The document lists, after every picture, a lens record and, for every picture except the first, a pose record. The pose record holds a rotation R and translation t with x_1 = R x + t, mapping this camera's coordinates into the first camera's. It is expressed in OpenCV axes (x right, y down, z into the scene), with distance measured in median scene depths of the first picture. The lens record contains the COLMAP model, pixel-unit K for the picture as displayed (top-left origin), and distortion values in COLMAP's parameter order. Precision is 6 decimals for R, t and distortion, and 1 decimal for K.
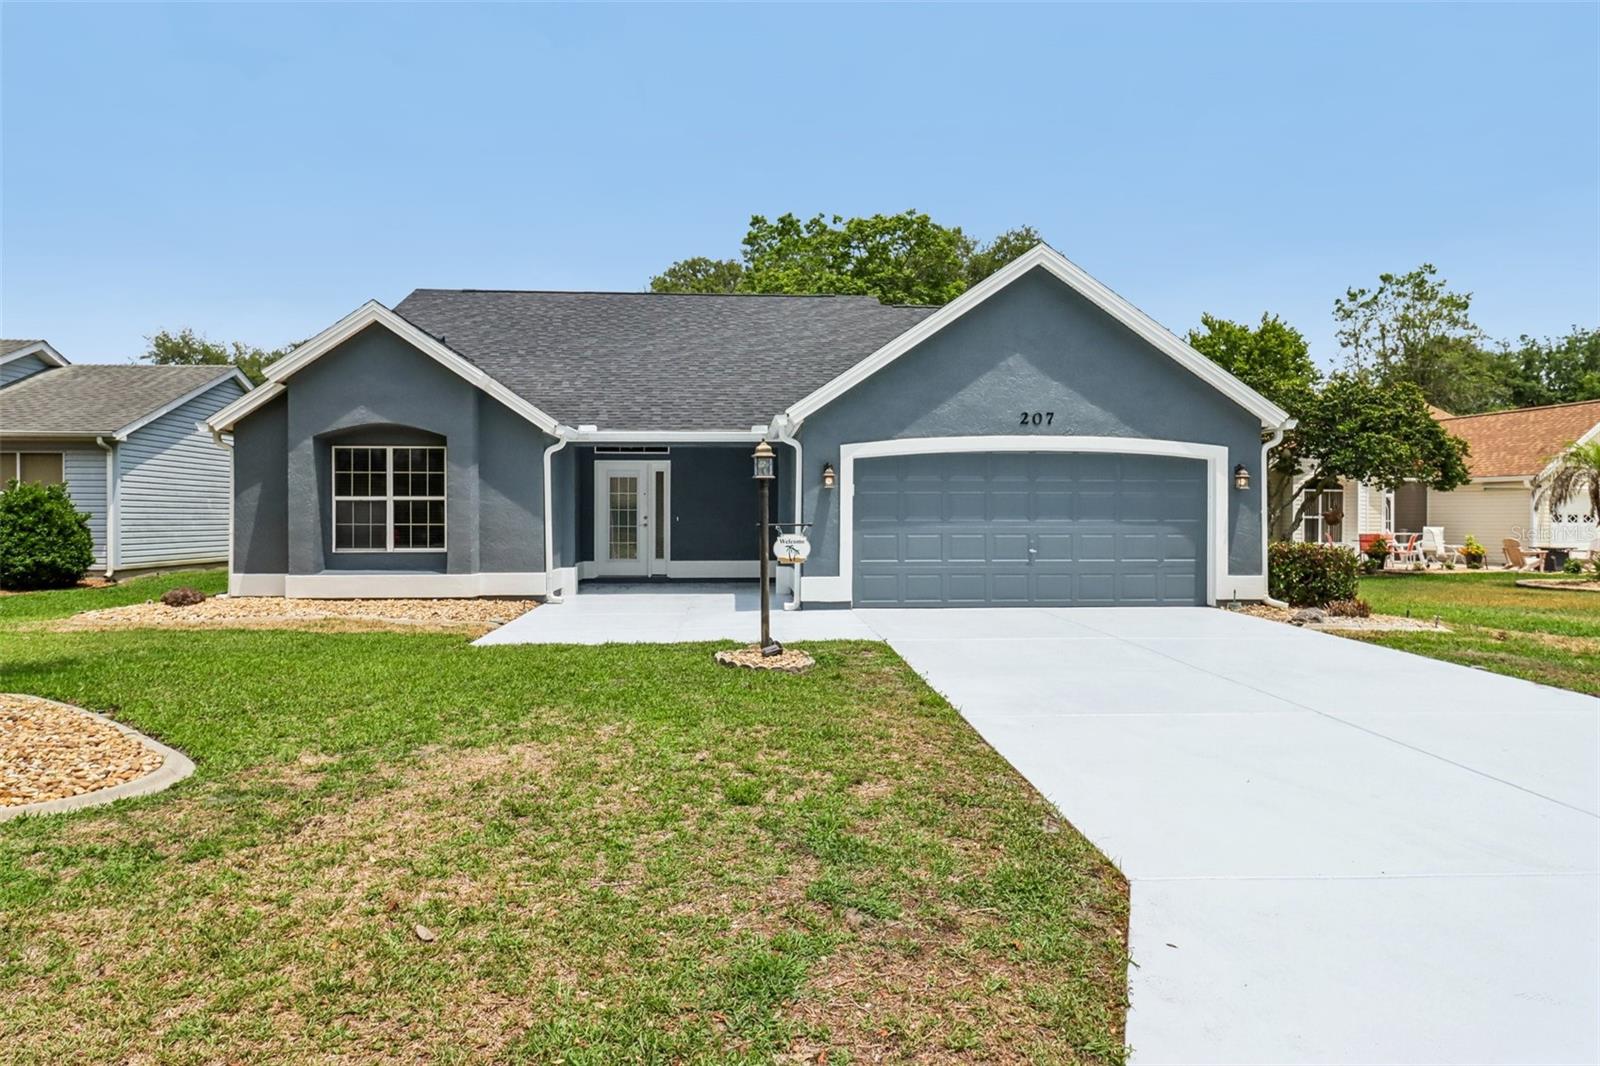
lens RADIAL K [[1000.3, 0, 806.5], [0, 1000.3, 533.9], [0, 0, 1]] dist [0.003251, -0.004996]
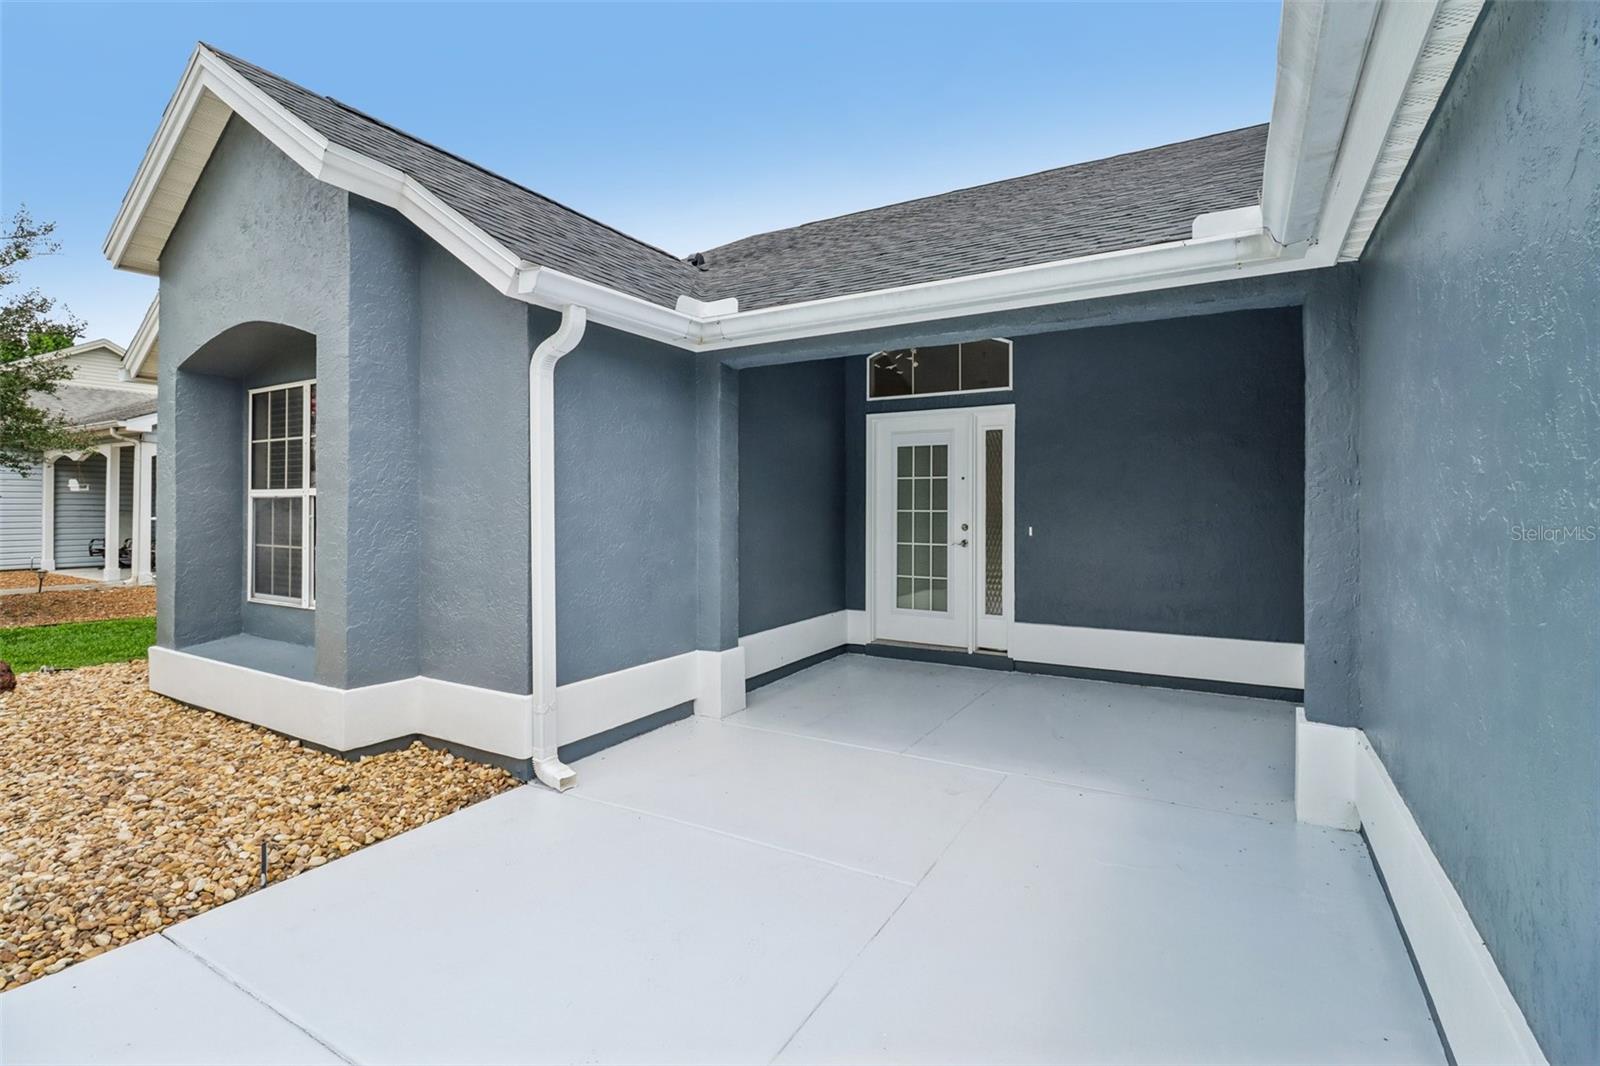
lens RADIAL K [[743.2, 0, 805.4], [0, 743.2, 502.9], [0, 0, 1]] dist [0.001261, -0.012240]
pose [[0.831911, -0.002006, -0.554905, -0.034657], [-0.009085, 0.999810, -0.017234, -0.028579], [0.554834, 0.019378, 0.831735, 0.895125]]
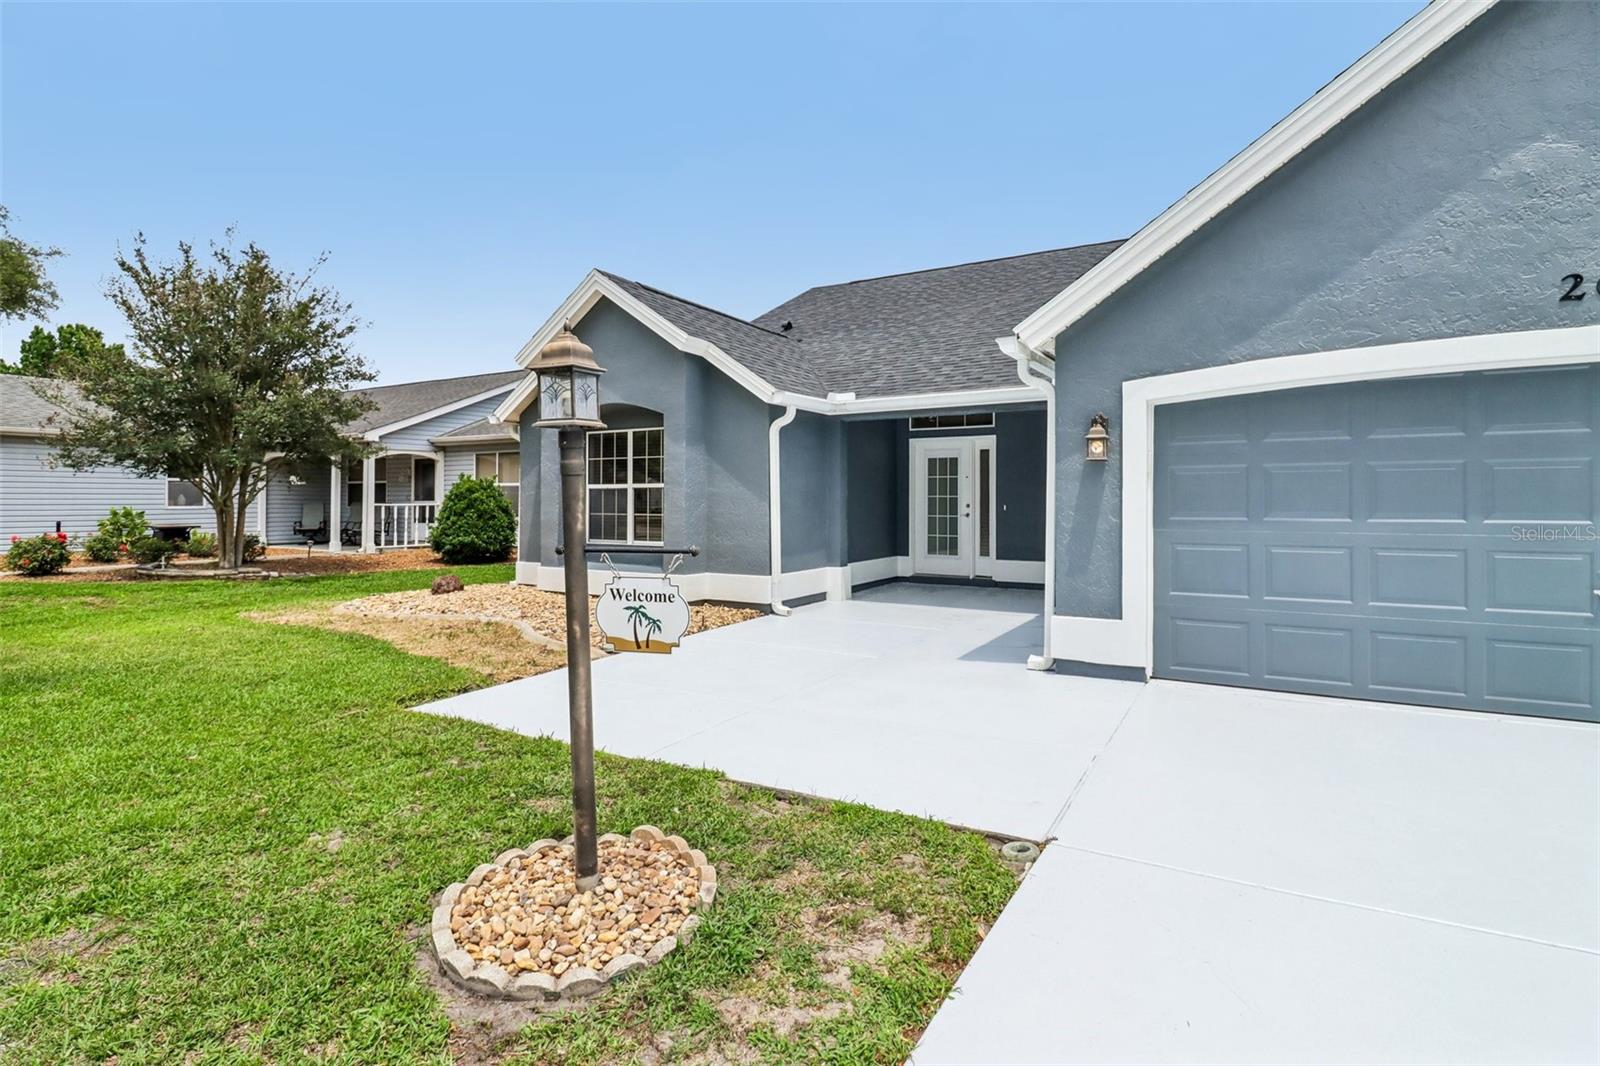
lens RADIAL K [[794.4, 0, 802.4], [0, 794.4, 489.5], [0, 0, 1]] dist [-0.011700, -0.000362]
pose [[0.823973, -0.007422, -0.566580, 0.132207], [-0.008546, 0.999638, -0.025524, -0.016092], [0.566564, 0.025873, 0.823611, 0.522615]]
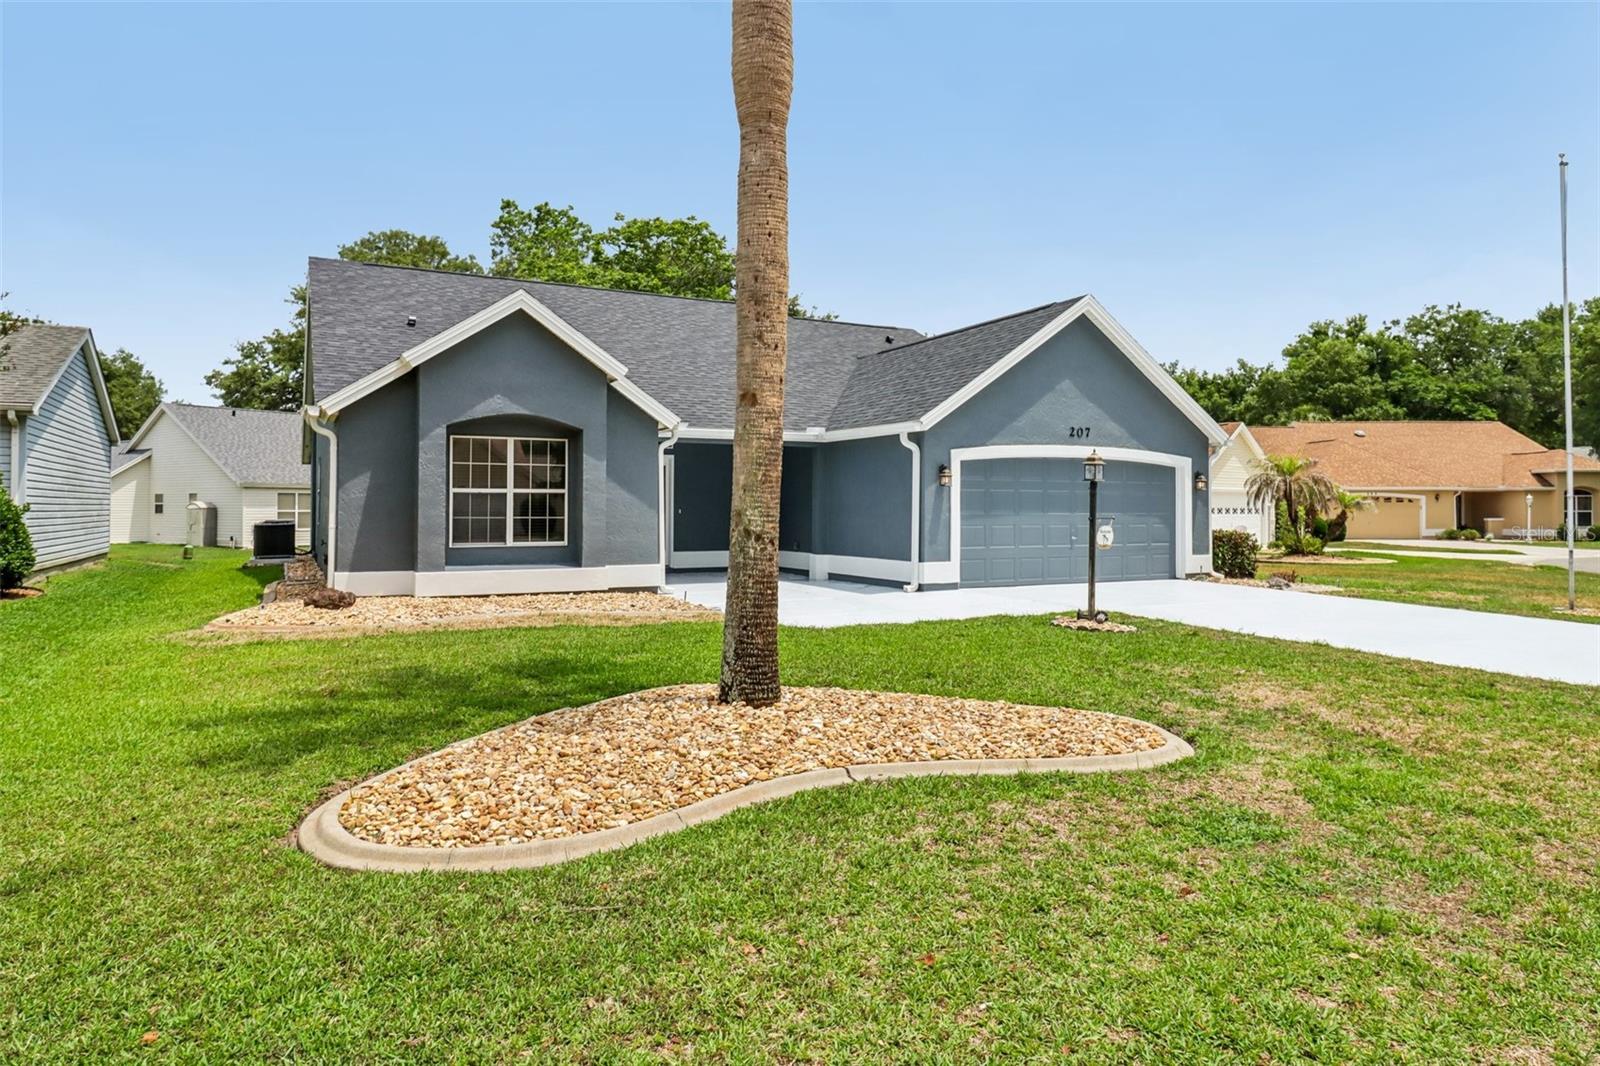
lens RADIAL K [[995.0, 0, 798.8], [0, 995.0, 502.9], [0, 0, 1]] dist [0.003198, -0.000178]
pose [[0.913922, 0.004100, 0.405868, -0.586582], [0.004492, 0.999786, -0.020216, -0.003151], [-0.405864, 0.020299, 0.913708, 0.005559]]
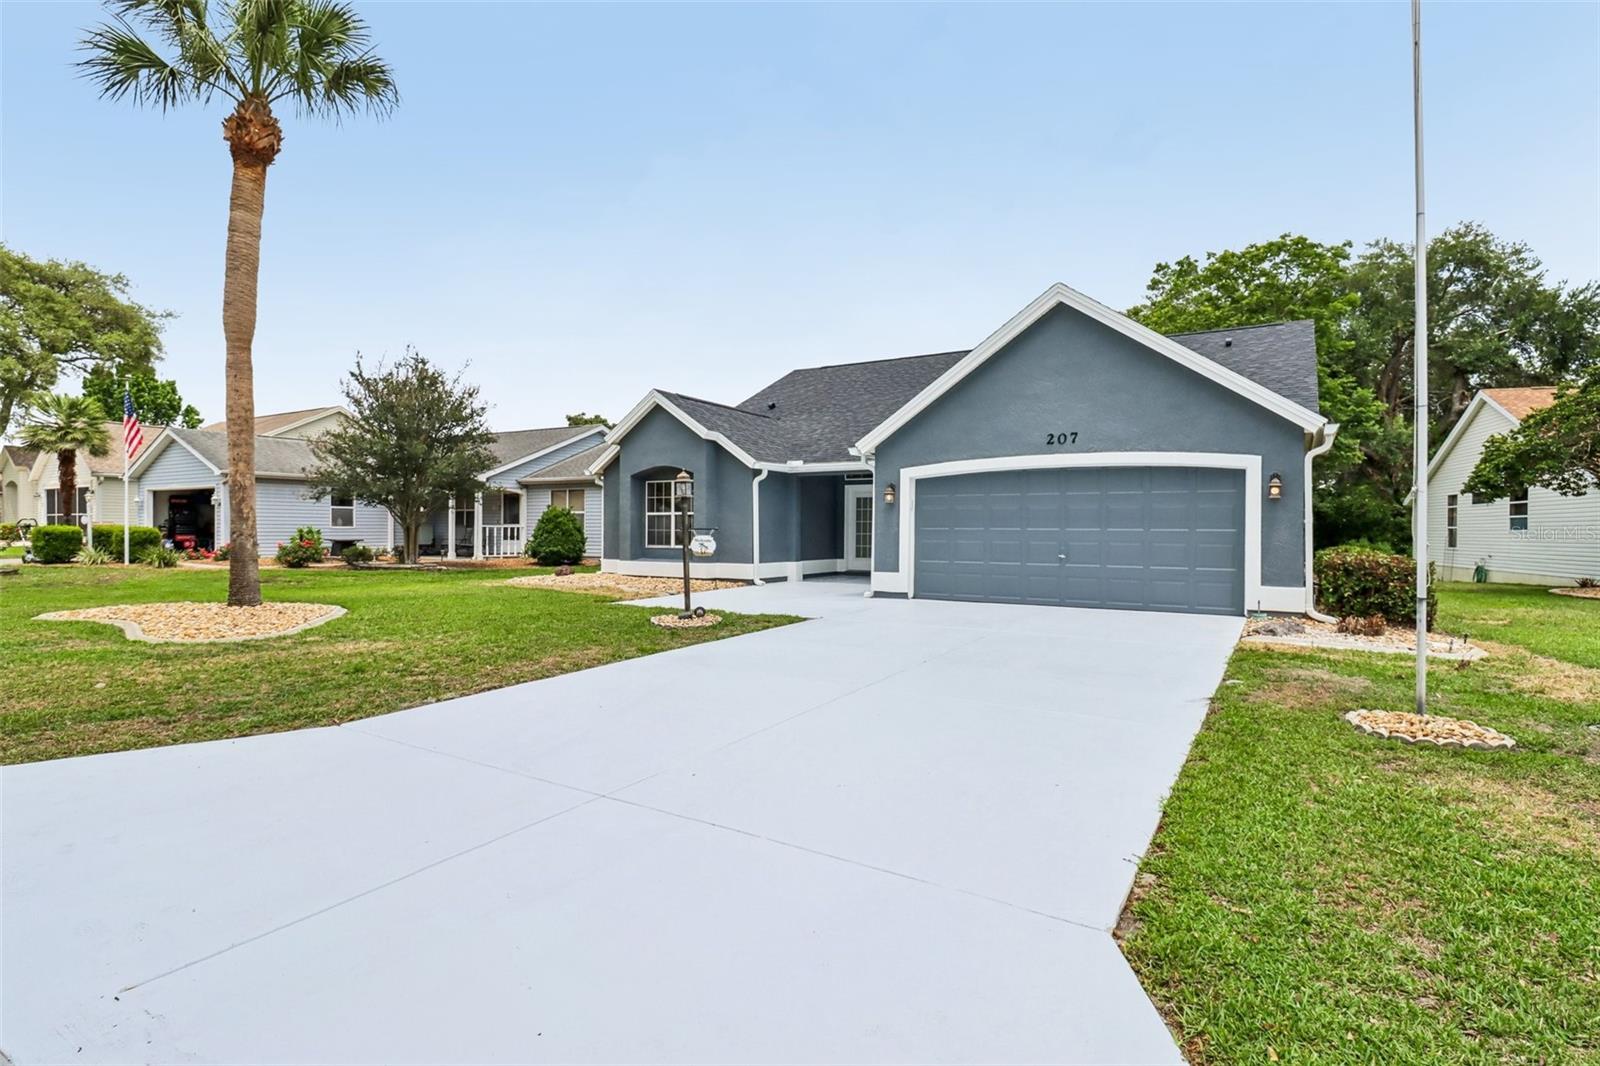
lens RADIAL K [[809.5, 0, 800.0], [0, 809.5, 533.0], [0, 0, 1]] dist [-0.002088, -0.000143]
pose [[0.815932, 0.007105, -0.578105, 0.507170], [-0.015274, 0.999840, -0.009269, 0.003700], [0.577946, 0.016393, 0.815910, 0.088737]]
